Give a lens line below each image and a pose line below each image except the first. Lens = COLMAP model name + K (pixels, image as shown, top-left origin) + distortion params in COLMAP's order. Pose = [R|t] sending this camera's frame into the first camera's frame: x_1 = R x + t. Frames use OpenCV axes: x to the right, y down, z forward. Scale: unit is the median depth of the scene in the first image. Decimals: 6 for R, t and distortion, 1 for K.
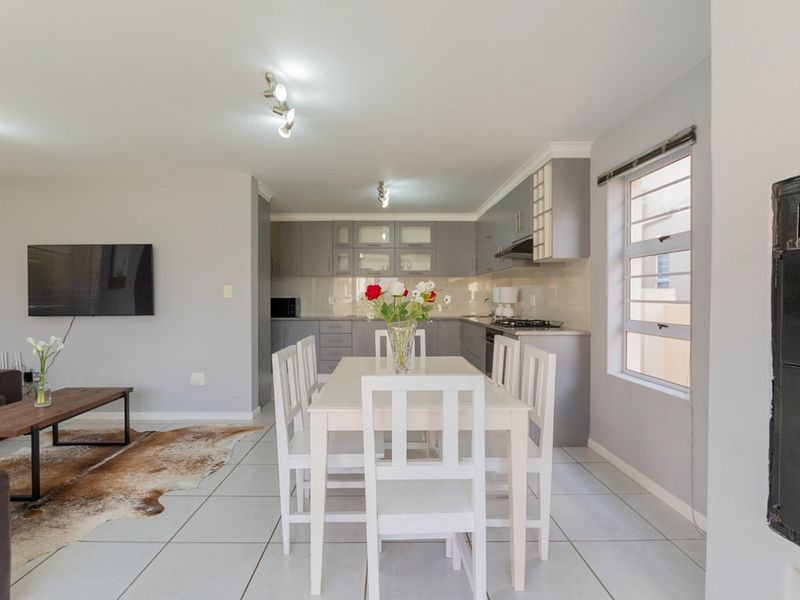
lens RADIAL K [[414.9, 0, 381.8], [0, 414.9, 297.6], [0, 0, 1]] dist [-0.022521, -0.000176]
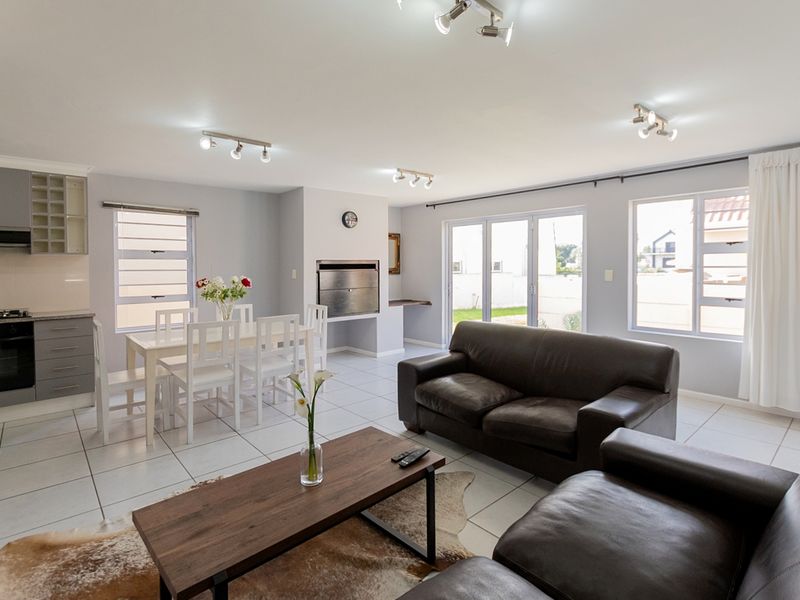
lens RADIAL K [[417.6, 0, 399.7], [0, 417.6, 273.6], [0, 0, 1]] dist [-0.003117, -0.001149]
pose [[-0.669600, -0.009166, 0.742665, -1.349863], [0.007475, 0.999790, 0.019079, -0.061348], [-0.742684, 0.018327, -0.669391, 1.279324]]
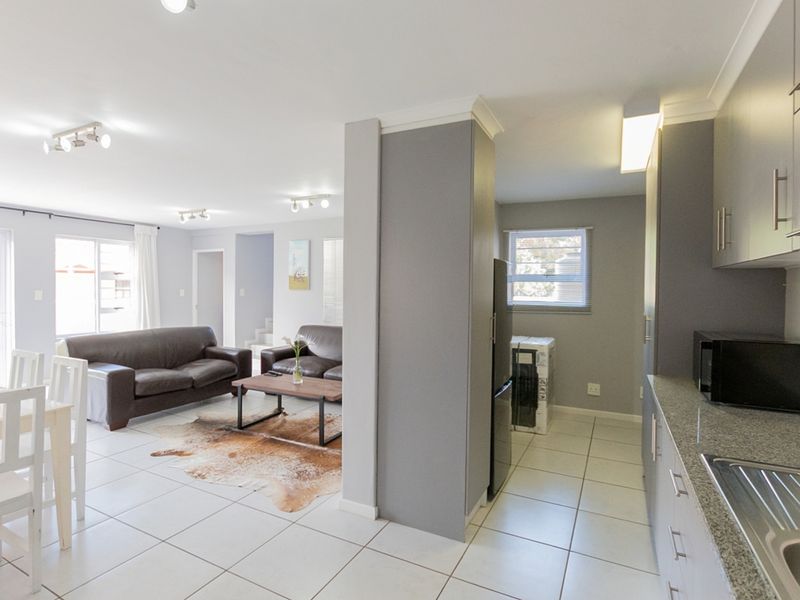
lens RADIAL K [[417.9, 0, 395.8], [0, 417.9, 296.1], [0, 0, 1]] dist [-0.002867, -0.000220]
pose [[-0.450465, 0.009329, -0.892746, 0.306240], [-0.011758, 0.999797, 0.016381, -0.063523], [0.892717, 0.017875, -0.450263, 1.897883]]
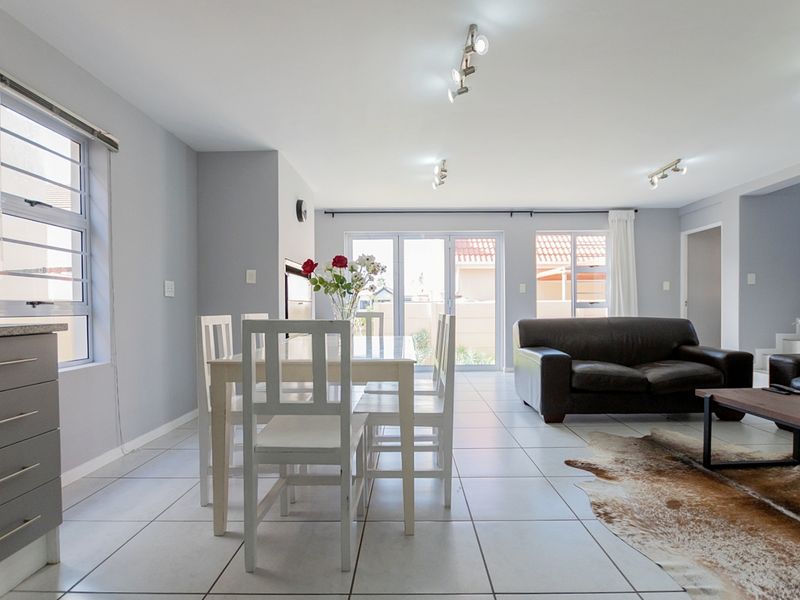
lens RADIAL K [[419.2, 0, 412.8], [0, 419.2, 315.0], [0, 0, 1]] dist [-0.012172, -0.001392]
pose [[-0.999789, 0.010956, -0.017371, -0.084226], [0.010653, 0.999791, 0.017421, 0.074606], [0.017558, 0.017232, -0.999697, 1.650947]]
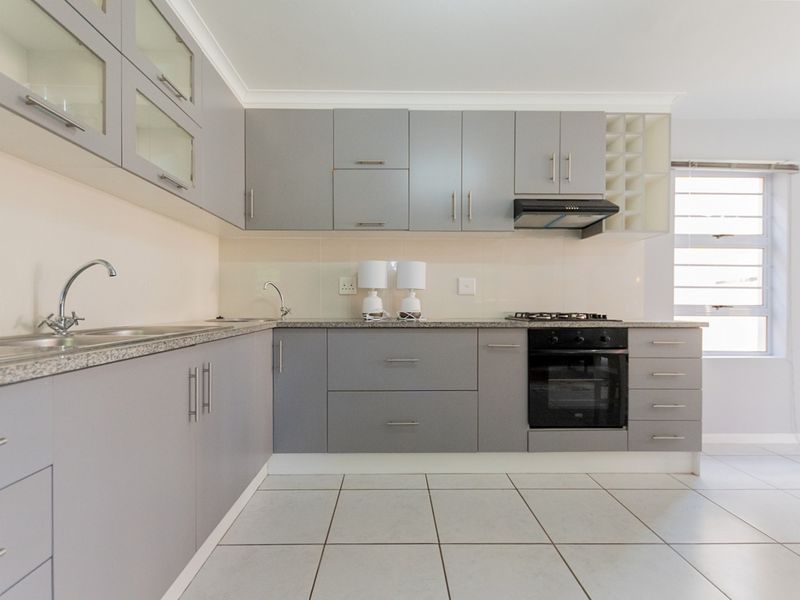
lens RADIAL K [[417.9, 0, 395.8], [0, 417.9, 296.1], [0, 0, 1]] dist [-0.002867, -0.000220]
pose [[-0.027831, 0.020653, 0.999399, -0.467076], [-0.005801, 0.999766, -0.020822, 0.058786], [-0.999596, -0.006377, -0.027705, 1.750192]]
